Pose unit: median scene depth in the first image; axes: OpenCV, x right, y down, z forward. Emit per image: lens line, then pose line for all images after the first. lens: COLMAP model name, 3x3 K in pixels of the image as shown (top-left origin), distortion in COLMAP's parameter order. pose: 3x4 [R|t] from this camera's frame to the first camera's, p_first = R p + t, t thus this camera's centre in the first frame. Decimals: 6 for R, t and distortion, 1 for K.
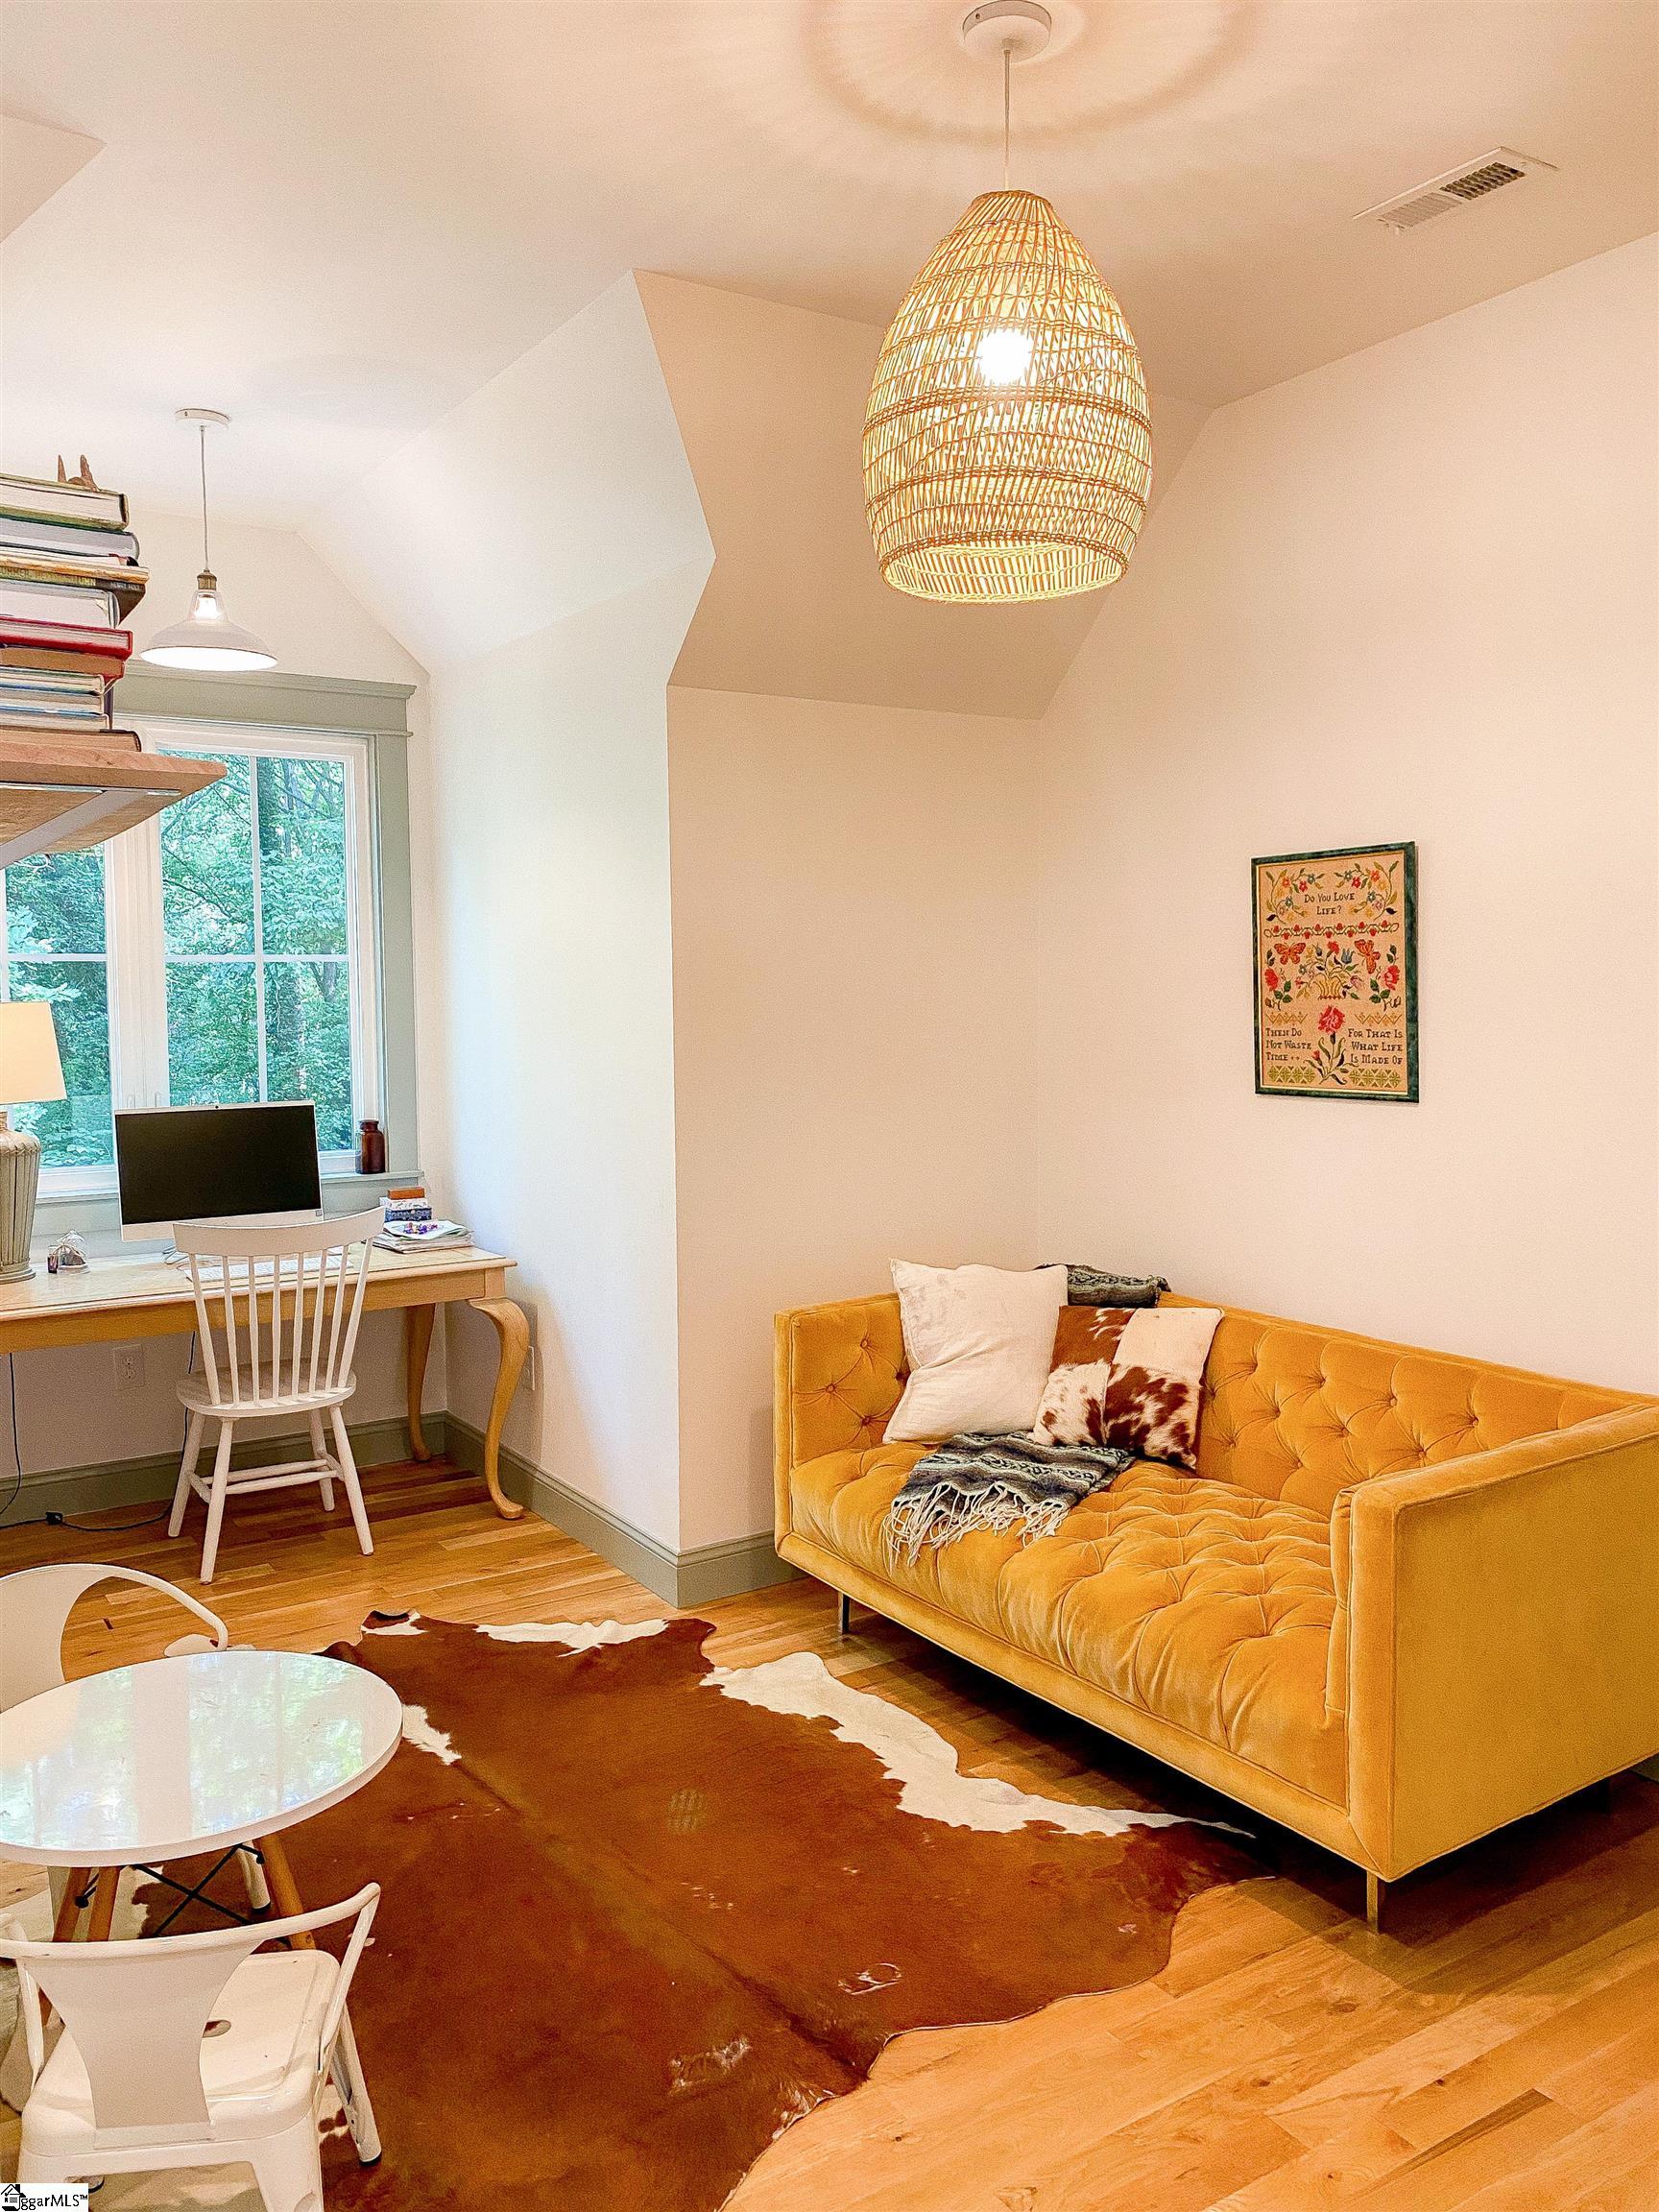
lens RADIAL K [[1704.4, 0, 829.5], [0, 1704.4, 1106.0], [0, 0, 1]] dist [0.151729, -0.299300]
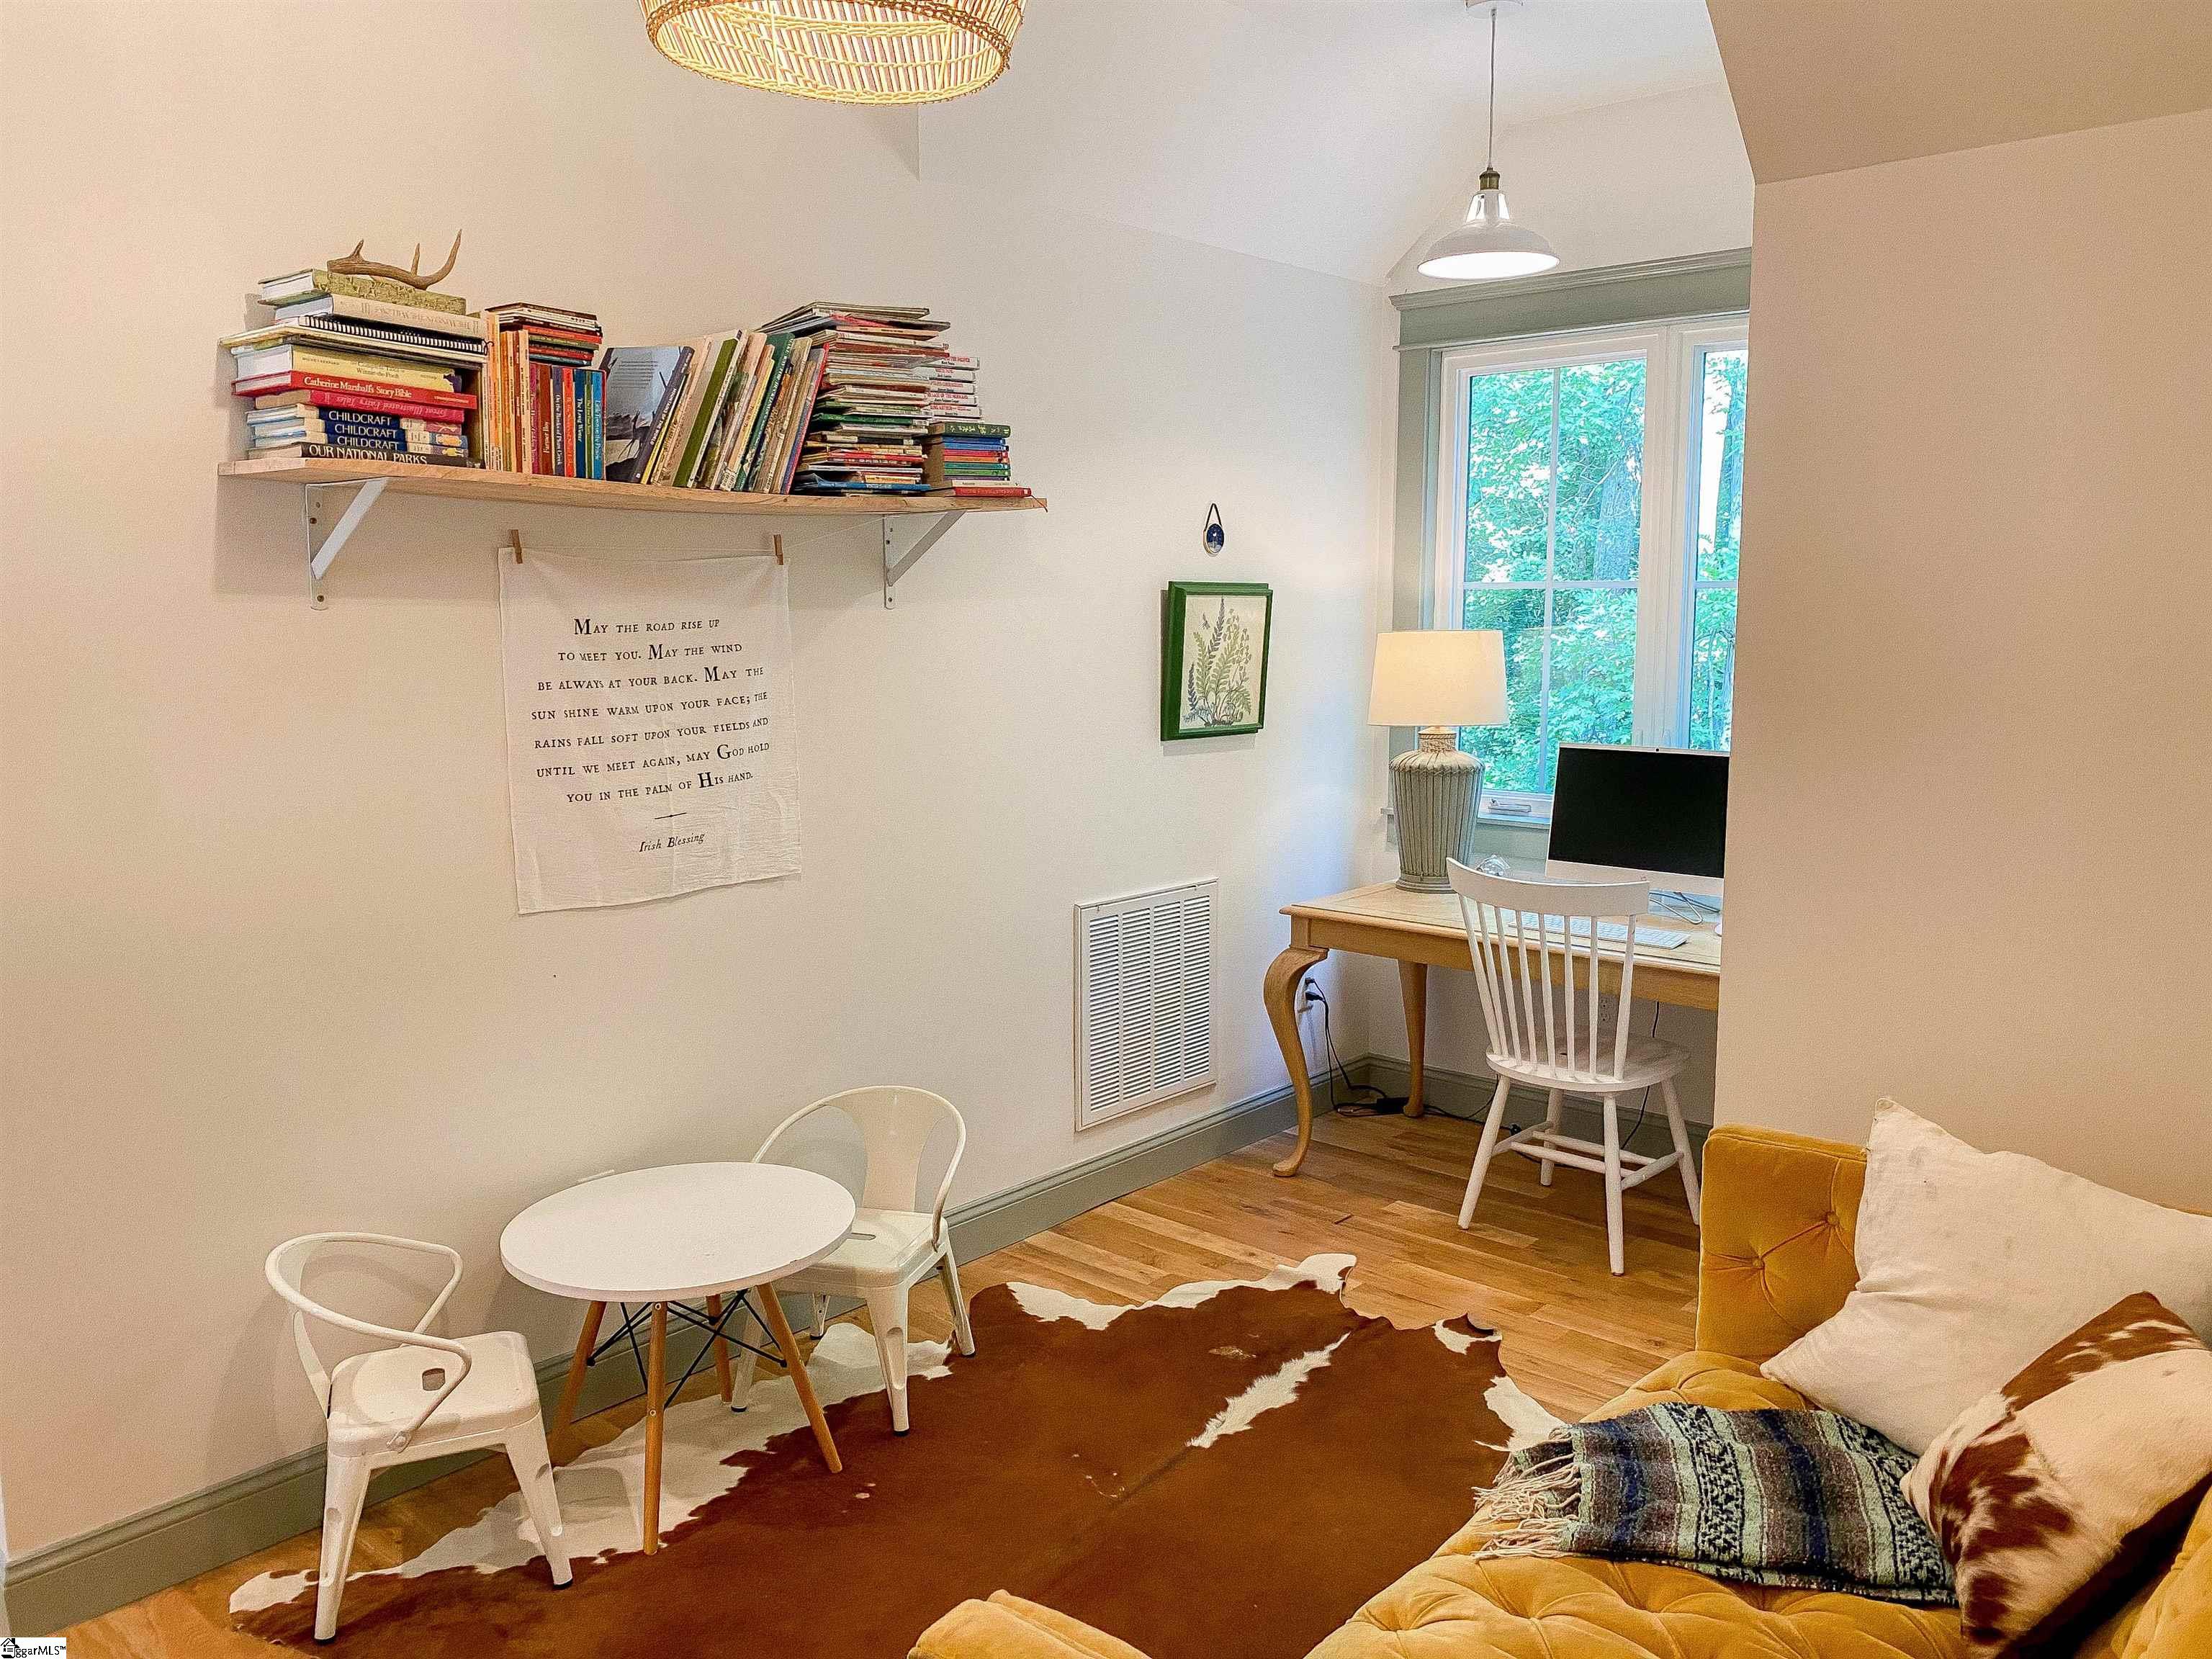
lens RADIAL K [[1716.6, 0, 1103.5], [0, 1716.6, 807.6], [0, 0, 1]] dist [-0.001376, -0.002425]
pose [[0.255141, 0.124807, -0.958815, 0.514472], [-0.072555, 0.991310, 0.109730, -0.053674], [0.964178, 0.041570, 0.261979, 0.573094]]
